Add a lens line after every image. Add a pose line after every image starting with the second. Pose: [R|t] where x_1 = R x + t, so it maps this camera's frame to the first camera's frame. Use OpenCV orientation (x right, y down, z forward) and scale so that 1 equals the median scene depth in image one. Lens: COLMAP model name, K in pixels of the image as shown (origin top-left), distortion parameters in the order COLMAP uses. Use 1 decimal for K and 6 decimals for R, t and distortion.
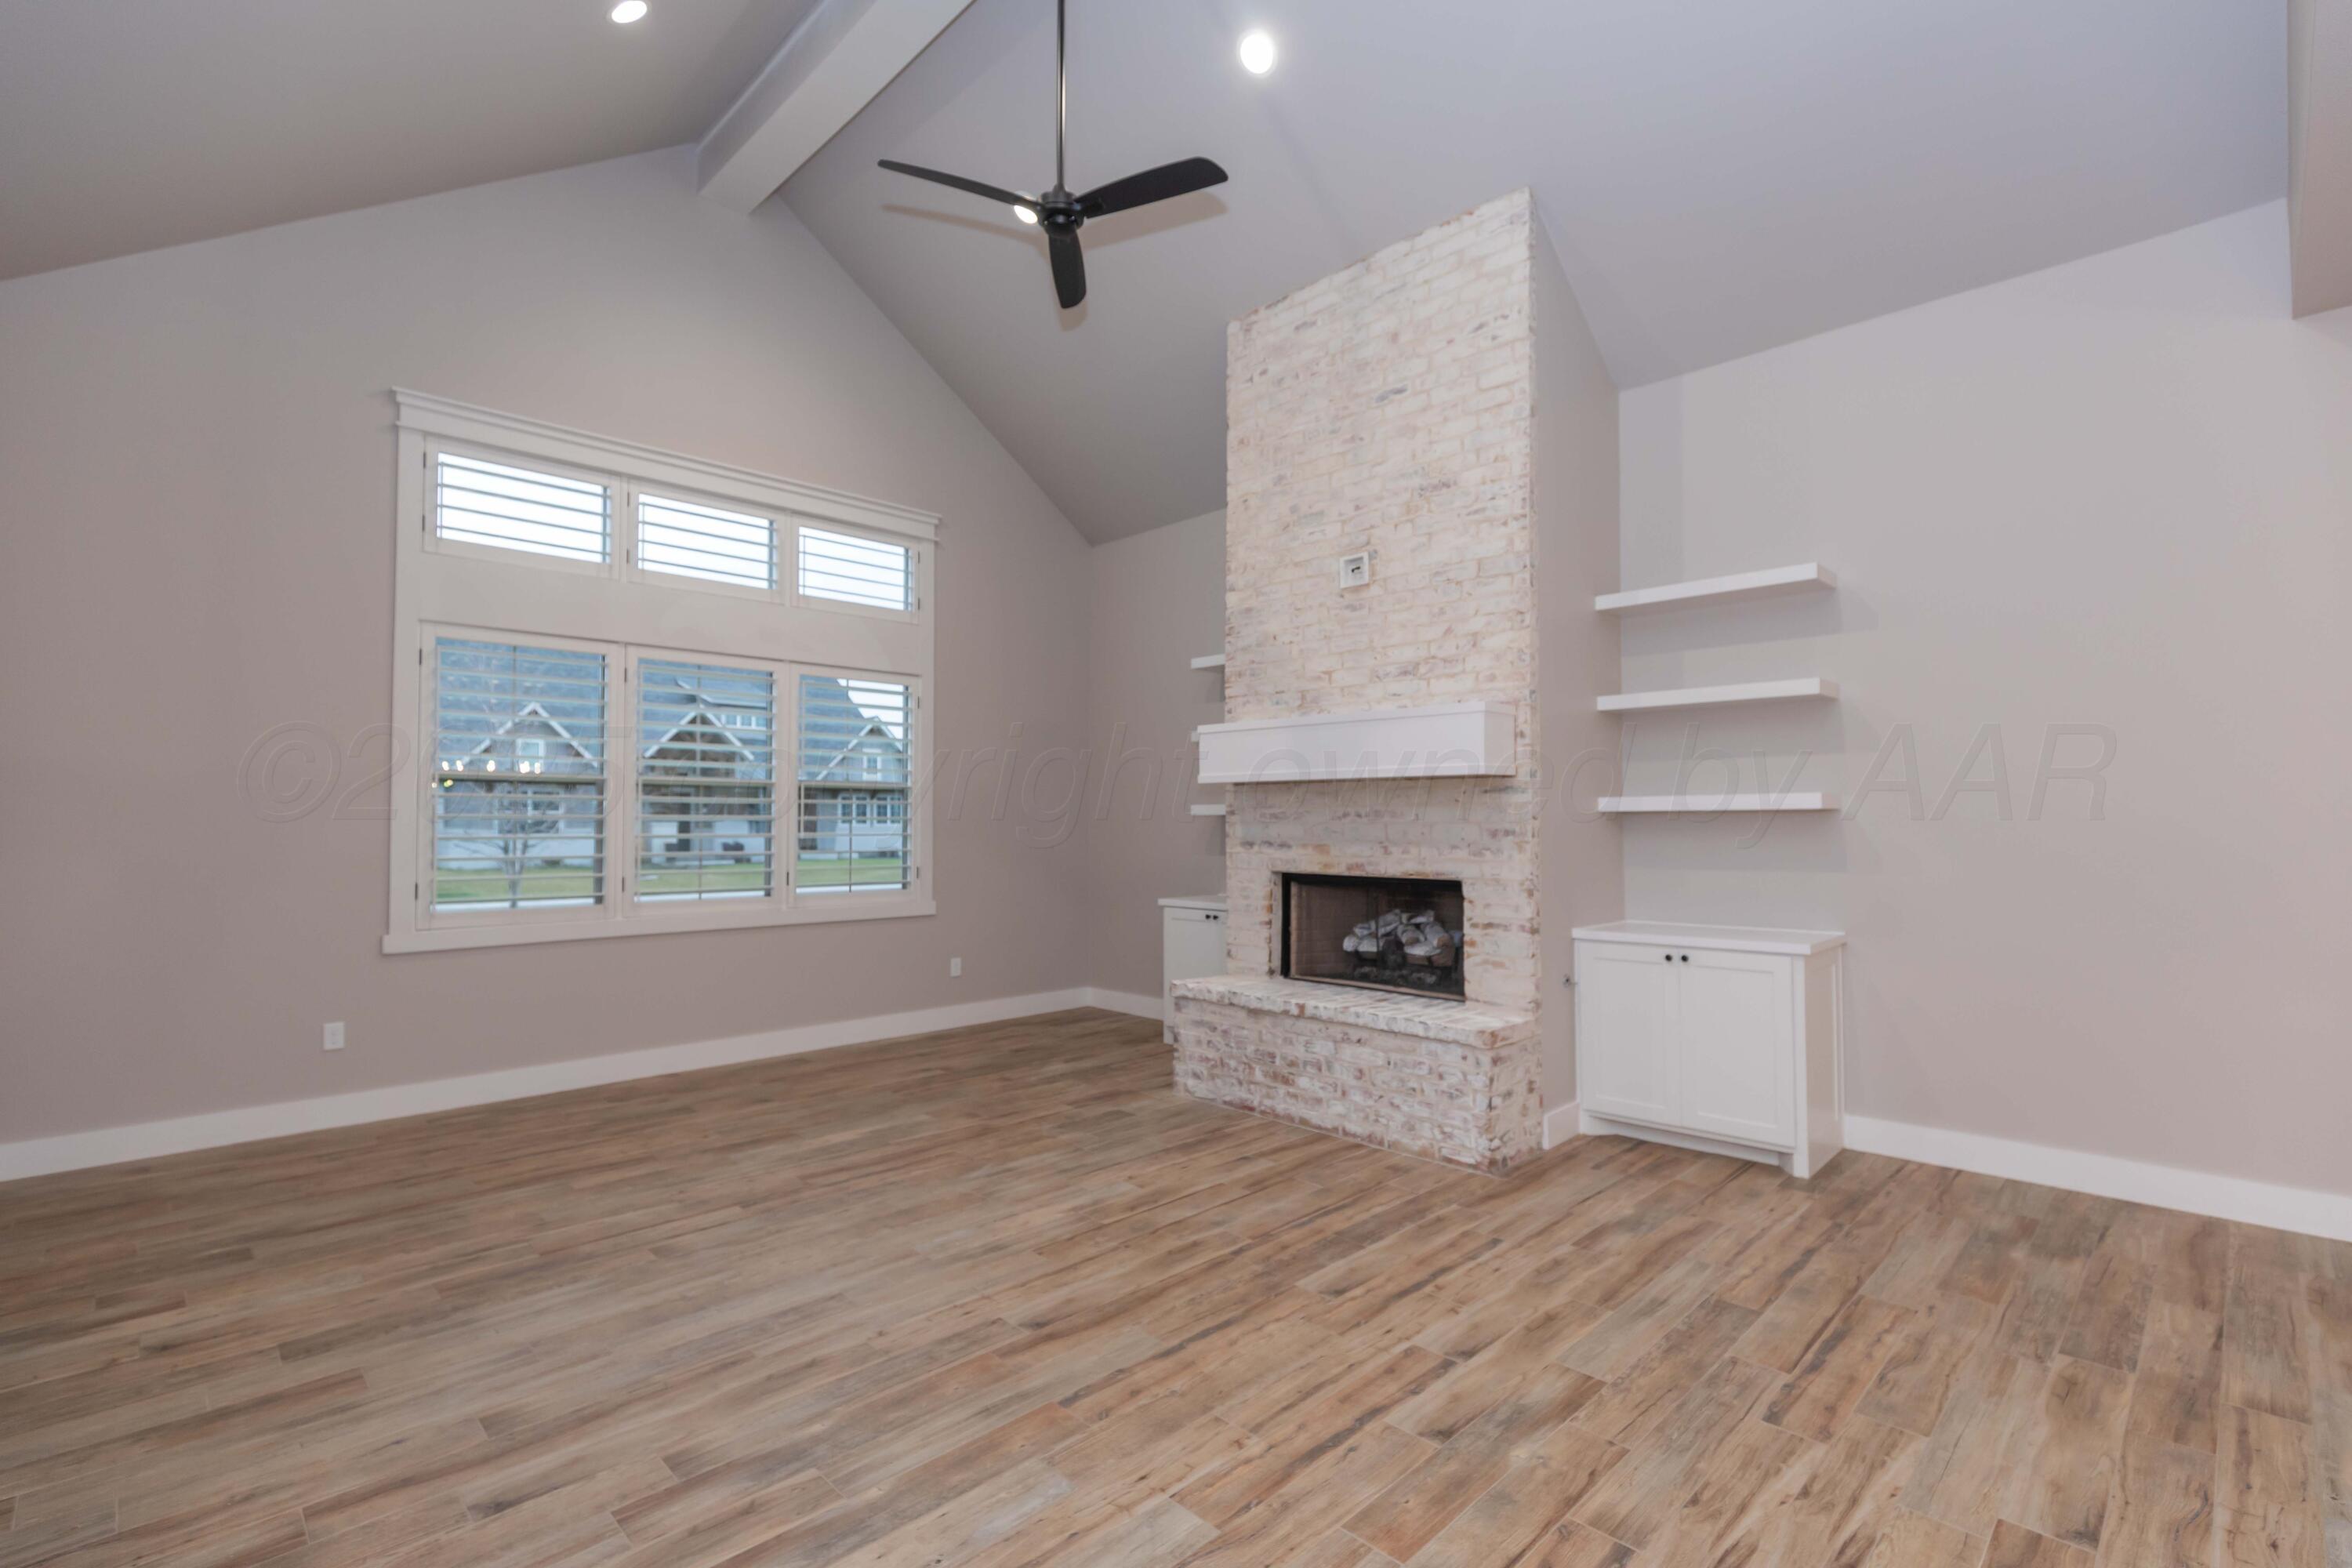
lens RADIAL K [[1064.8, 0, 1178.1], [0, 1064.8, 792.8], [0, 0, 1]] dist [0.003551, 0.000143]
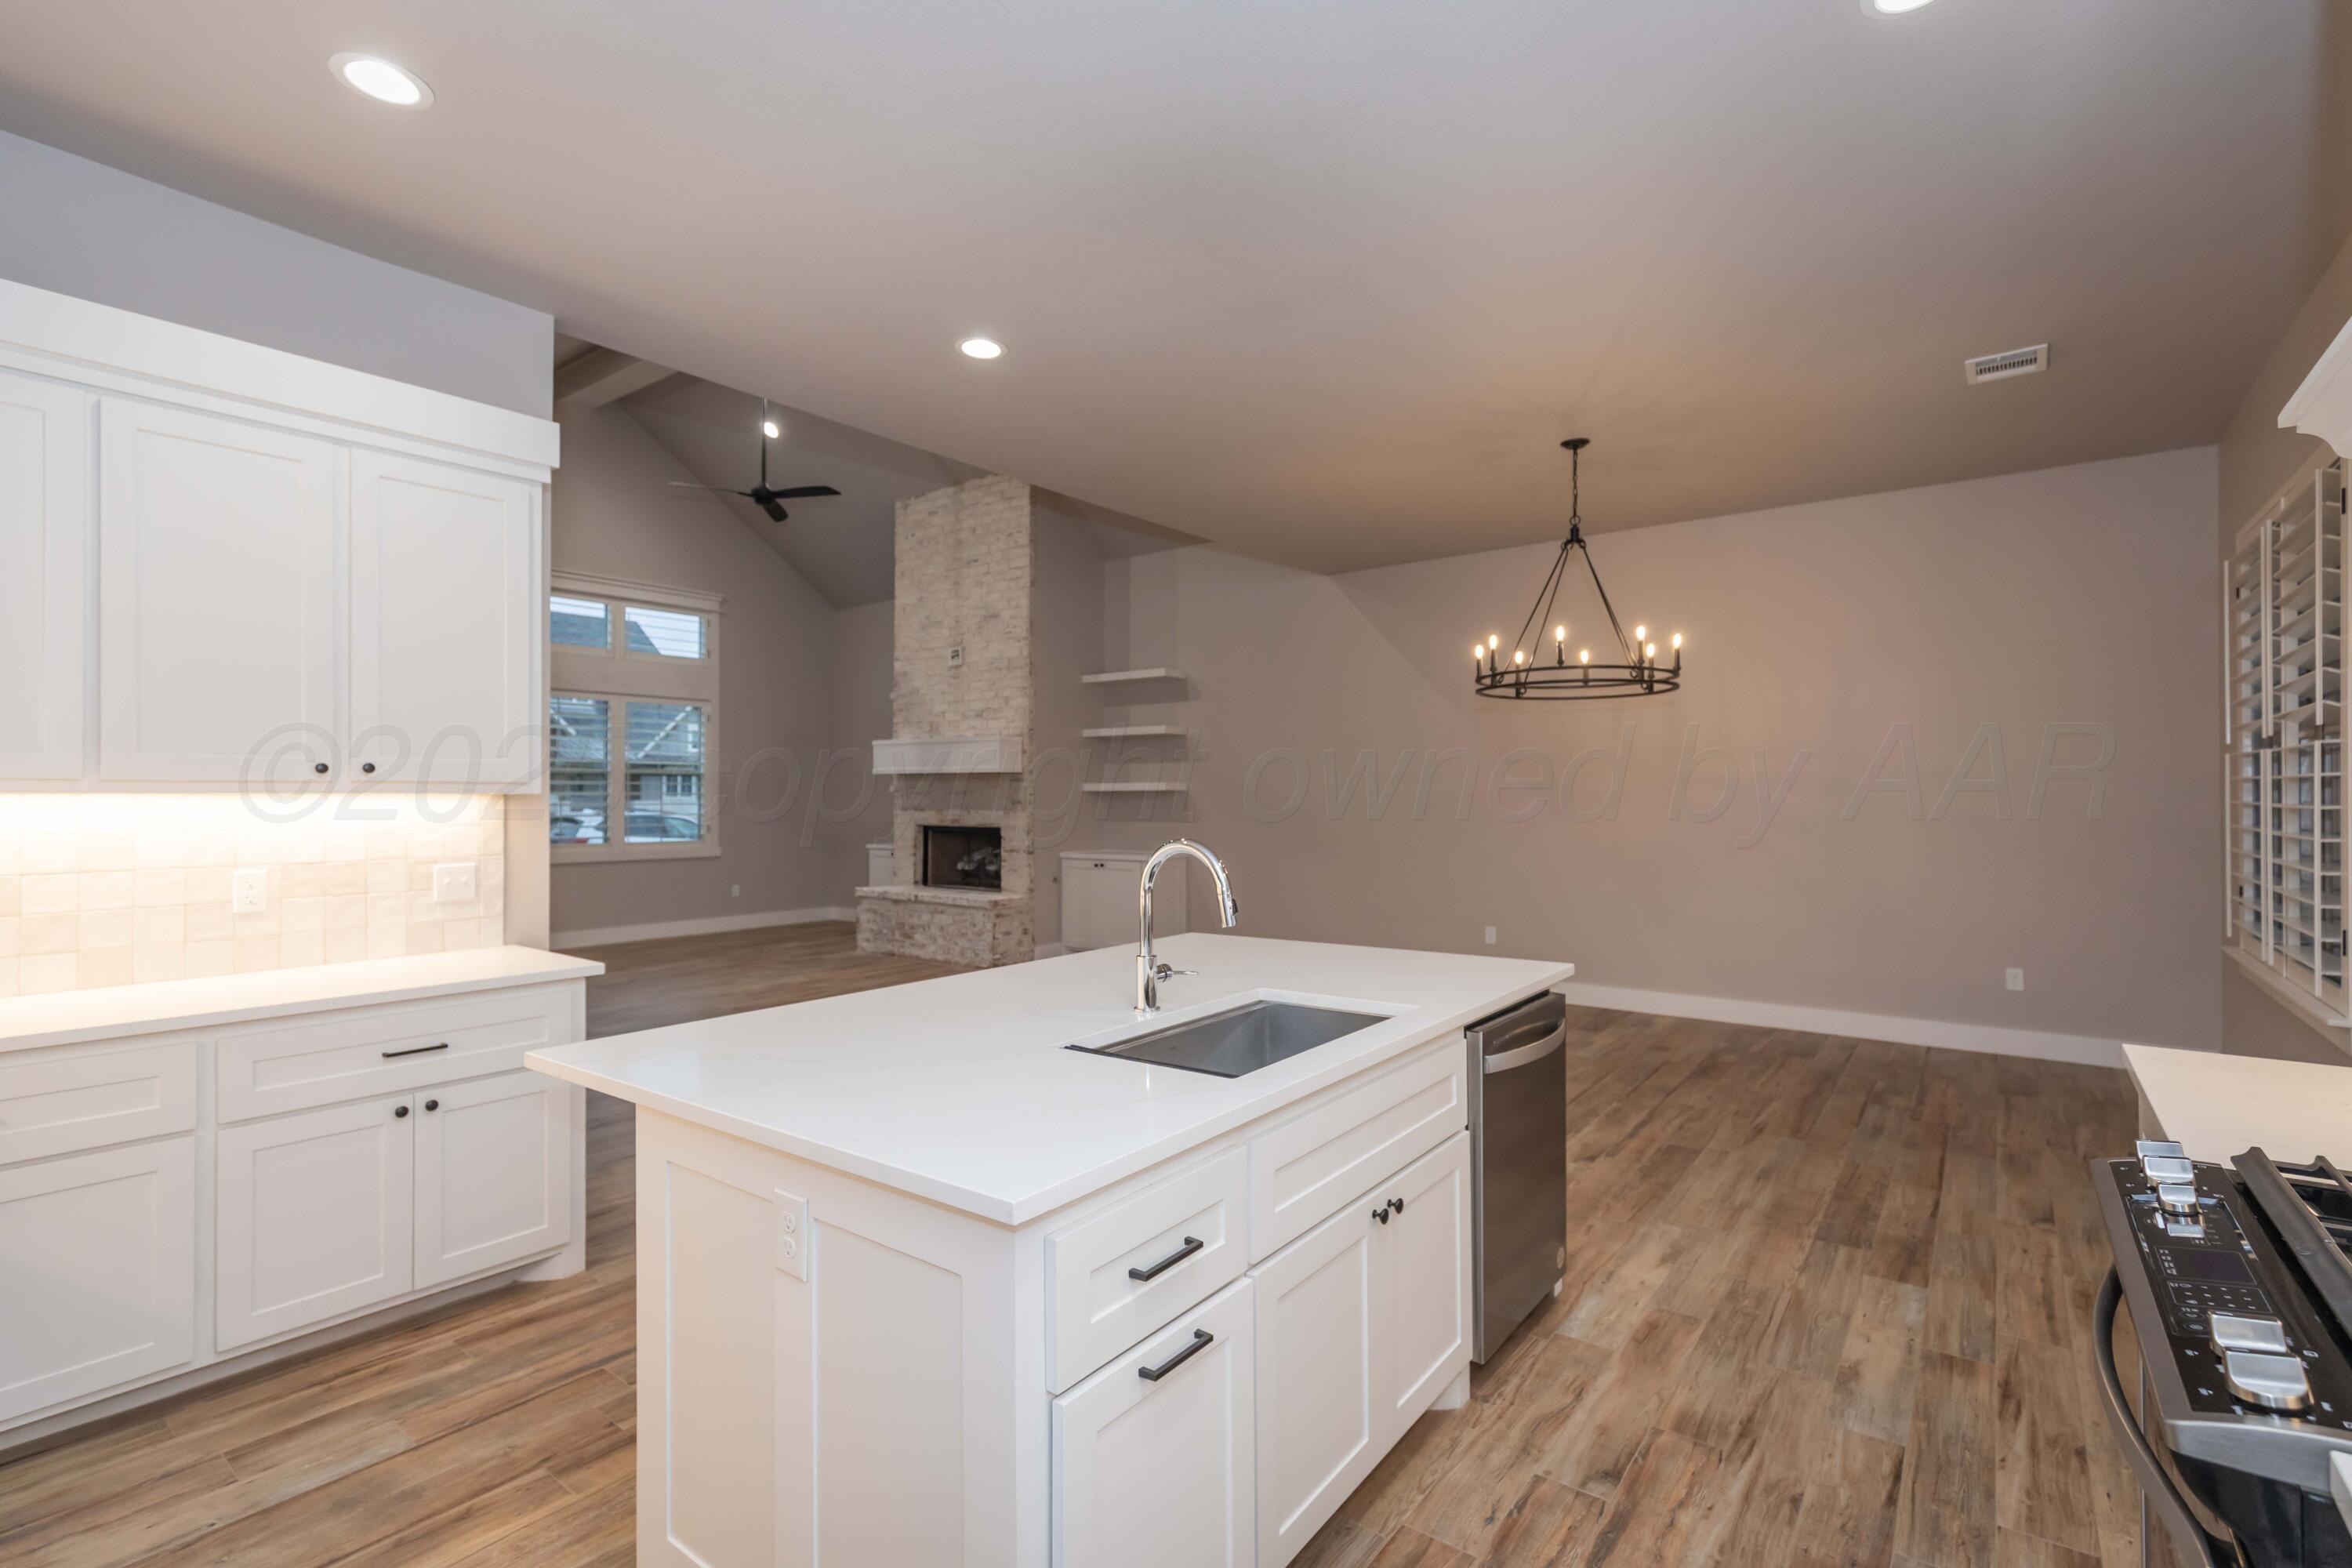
lens RADIAL K [[1061.2, 0, 1181.8], [0, 1061.2, 781.2], [0, 0, 1]] dist [0.003450, -0.000029]
pose [[0.989798, -0.000131, 0.142477, 0.292595], [-0.002256, 0.999860, 0.016594, -0.029715], [-0.142459, -0.016746, 0.989659, -0.842474]]
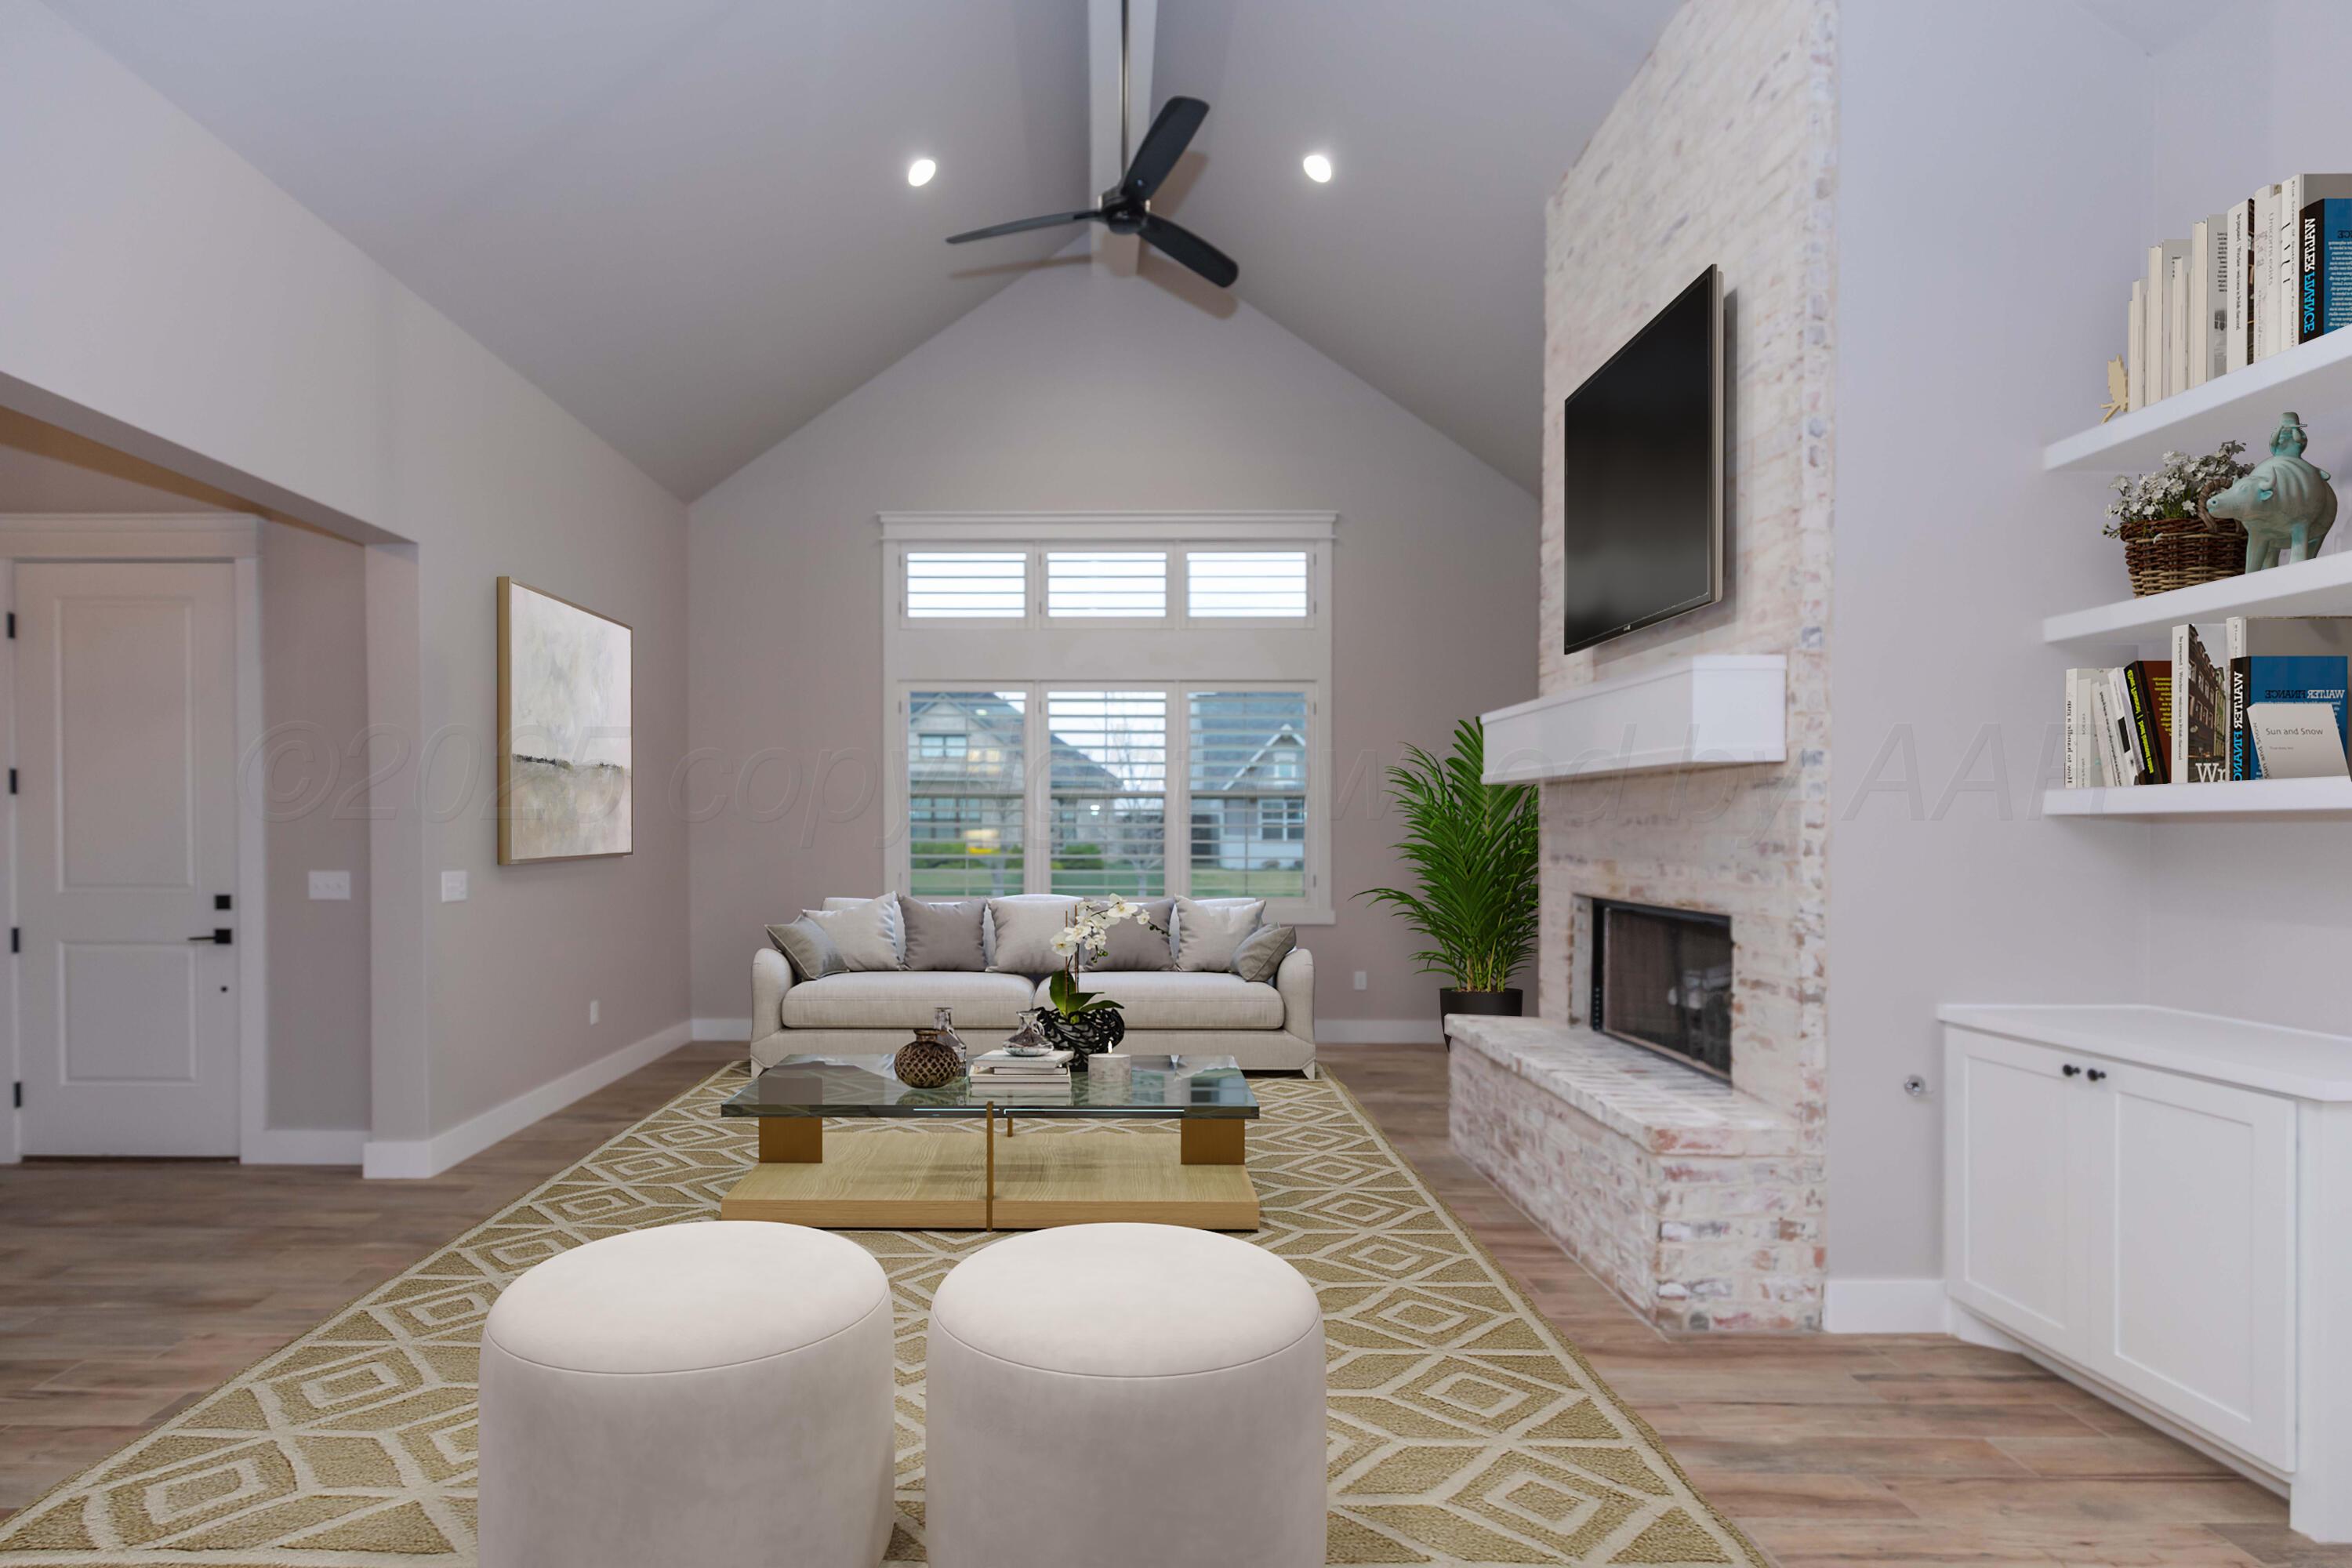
lens RADIAL K [[1083.4, 0, 1071.7], [0, 1083.4, 843.1], [0, 0, 1]] dist [0.000215, -0.000205]
pose [[0.700255, 0.009772, -0.713826, 0.432212], [0.018876, 0.999303, 0.032197, 0.003948], [0.713644, -0.036021, 0.699582, 0.188279]]
